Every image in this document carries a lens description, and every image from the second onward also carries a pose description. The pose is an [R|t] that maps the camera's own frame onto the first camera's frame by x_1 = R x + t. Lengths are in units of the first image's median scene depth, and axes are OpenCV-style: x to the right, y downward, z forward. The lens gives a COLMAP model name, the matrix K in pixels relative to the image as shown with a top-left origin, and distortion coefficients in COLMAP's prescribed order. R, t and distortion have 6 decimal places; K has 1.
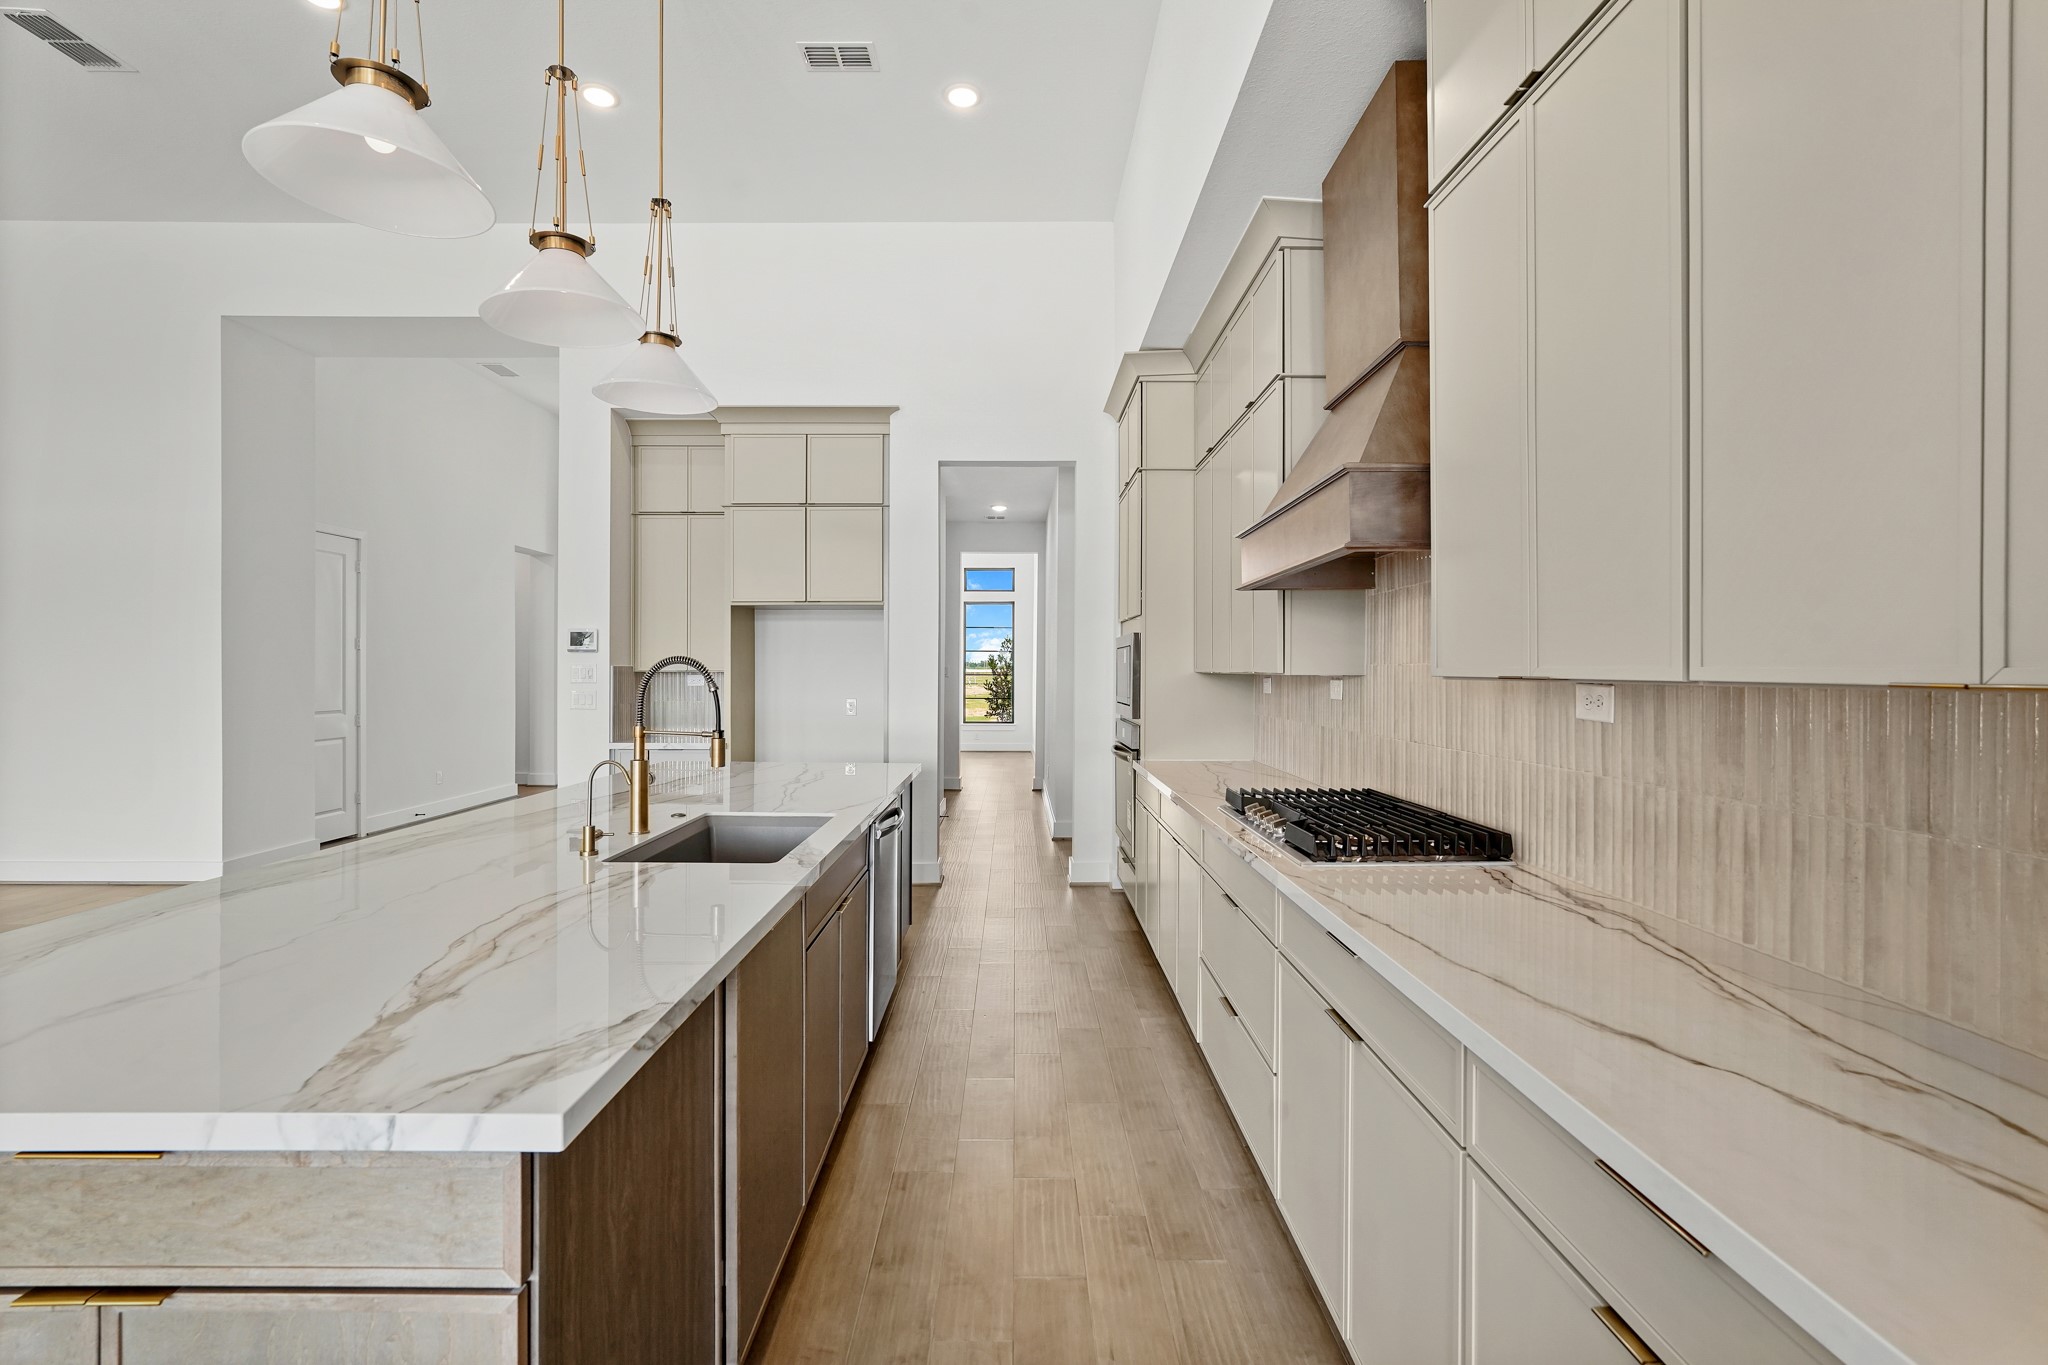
lens RADIAL K [[908.7, 0, 1020.9], [0, 908.7, 664.7], [0, 0, 1]] dist [-0.019097, 0.000591]
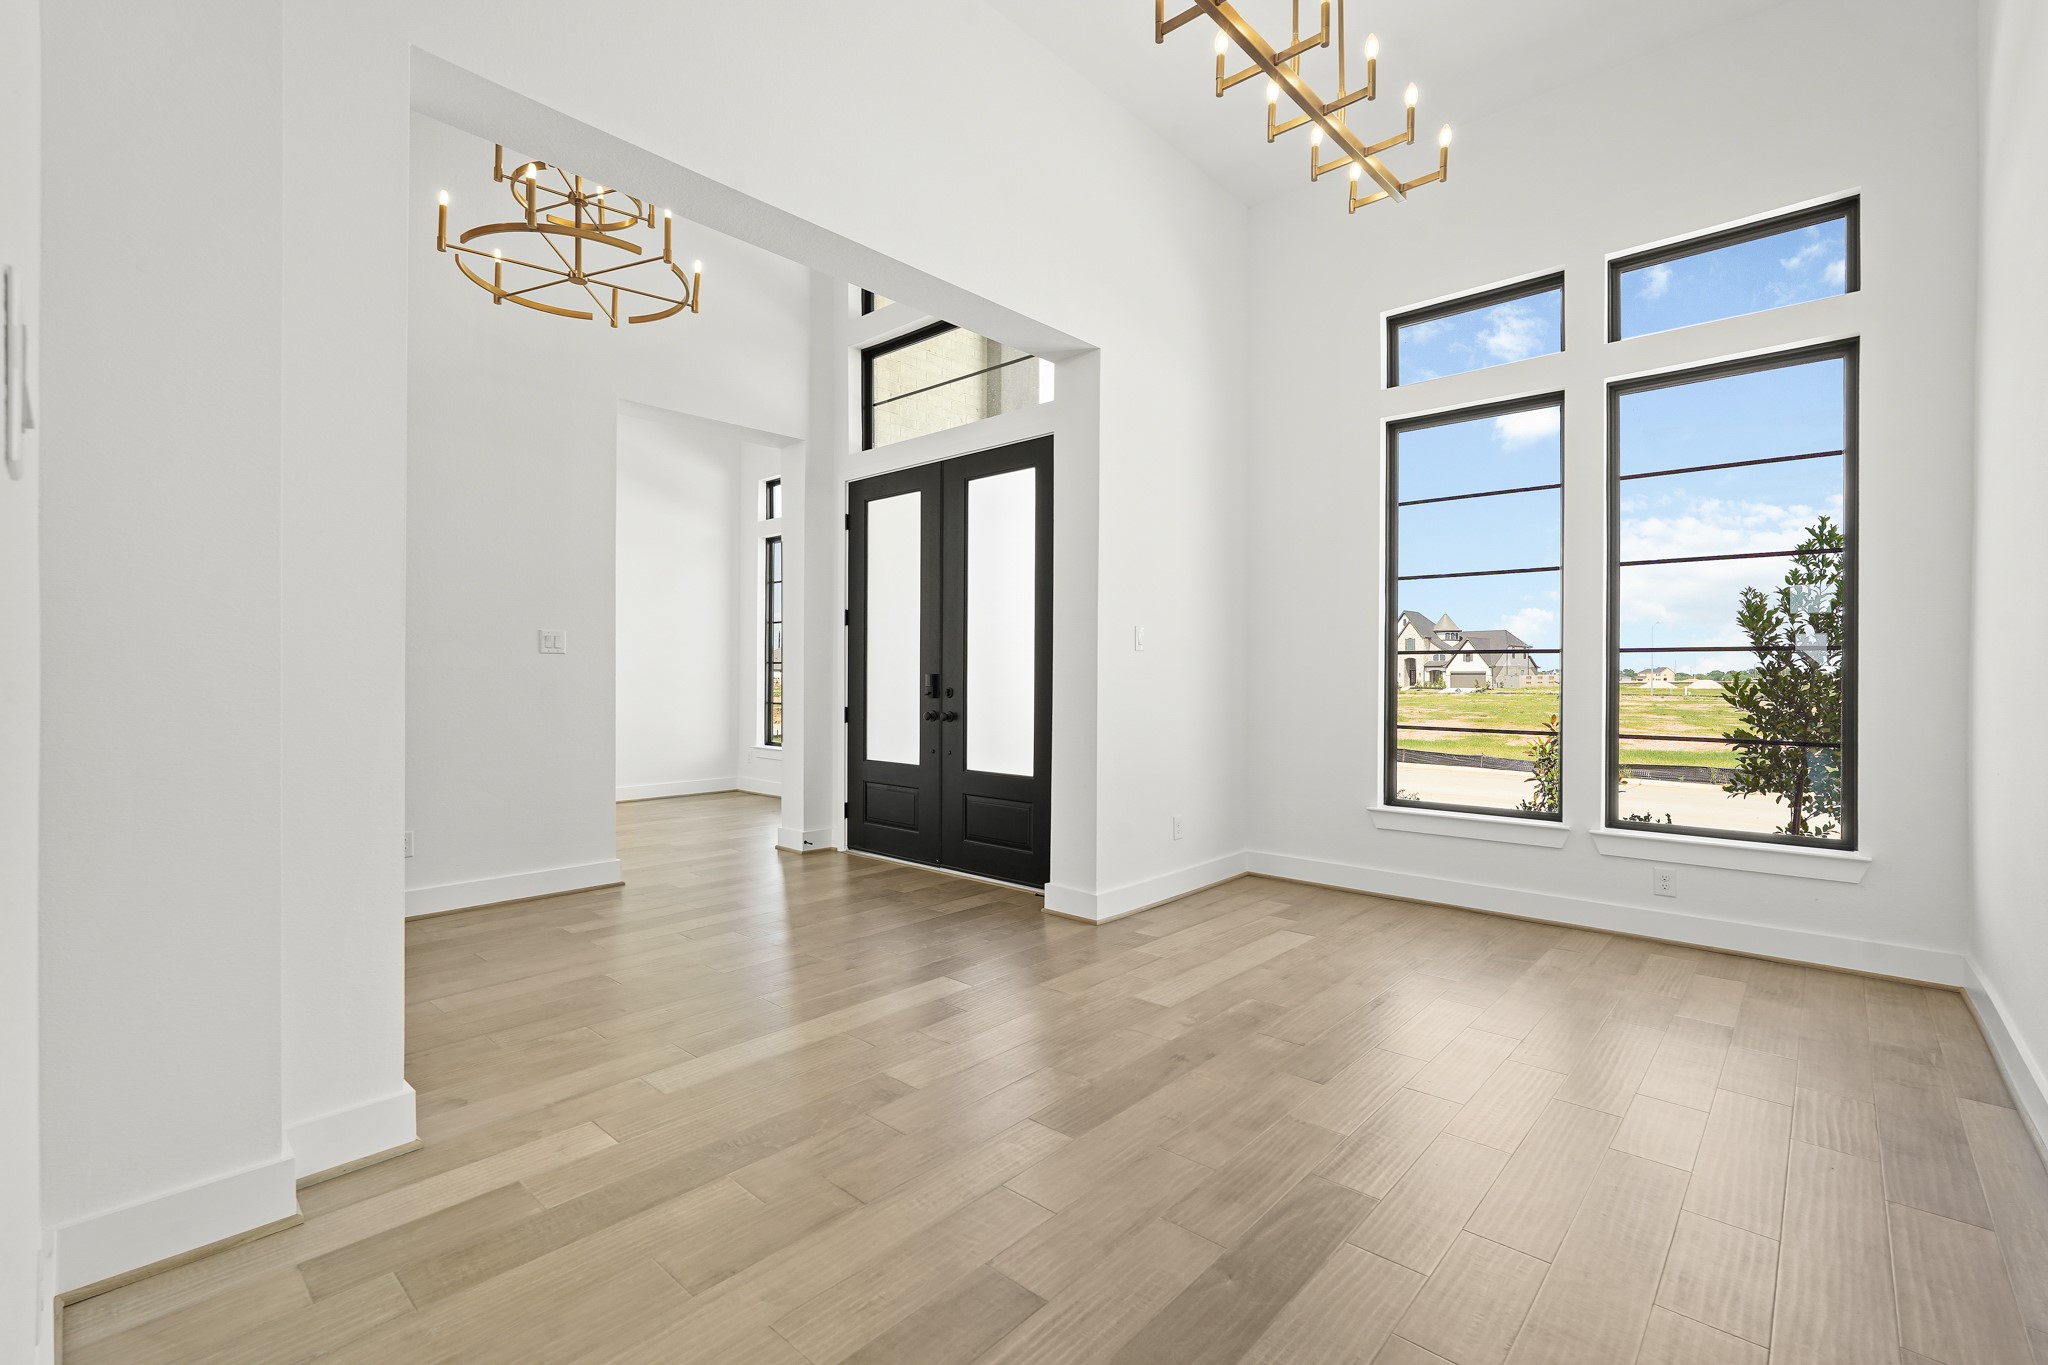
lens RADIAL K [[908.7, 0, 1023.8], [0, 908.7, 683.2], [0, 0, 1]] dist [-0.019097, 0.000591]
pose [[0.740339, -0.003201, -0.672226, -0.012471], [0.002480, 0.999995, -0.002030, 0.020384], [0.672229, -0.000165, 0.740343, 0.641570]]
